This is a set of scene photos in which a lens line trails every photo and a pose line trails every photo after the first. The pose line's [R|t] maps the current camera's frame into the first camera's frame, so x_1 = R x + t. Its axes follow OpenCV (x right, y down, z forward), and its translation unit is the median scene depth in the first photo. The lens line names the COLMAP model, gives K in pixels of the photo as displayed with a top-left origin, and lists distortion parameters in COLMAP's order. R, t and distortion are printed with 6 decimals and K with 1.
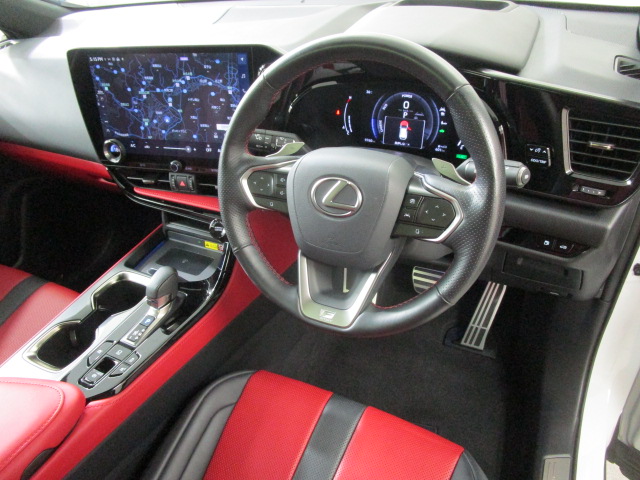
lens RADIAL K [[461.8, 0, 320.3], [0, 461.8, 239.1], [0, 0, 1]] dist [-0.027813, 0.008299]
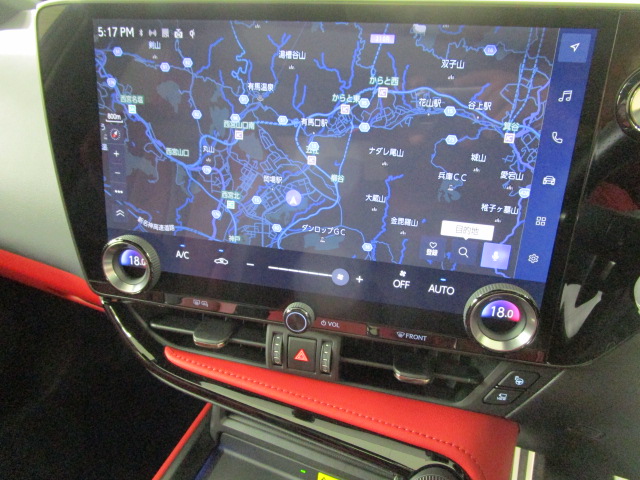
lens RADIAL K [[461.8, 0, 316.1], [0, 461.8, 242.4], [0, 0, 1]] dist [-0.027813, 0.008299]
pose [[0.994773, 0.048990, 0.089591, -0.351872], [-0.036247, 0.989671, -0.138696, -0.174464], [-0.095460, 0.134724, 0.986274, 0.636733]]
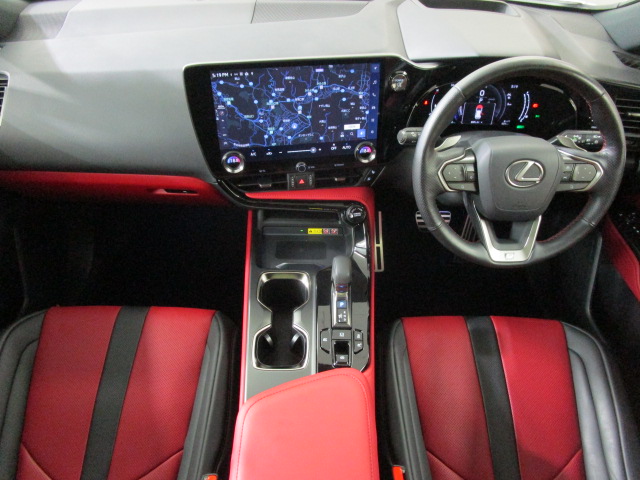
lens RADIAL K [[461.8, 0, 318.7], [0, 461.8, 239.2], [0, 0, 1]] dist [-0.027813, 0.008299]
pose [[0.888476, -0.233291, 0.395204, -0.785827], [0.187052, 0.970464, 0.152350, -0.158248], [-0.419073, -0.061436, 0.905872, -0.026220]]
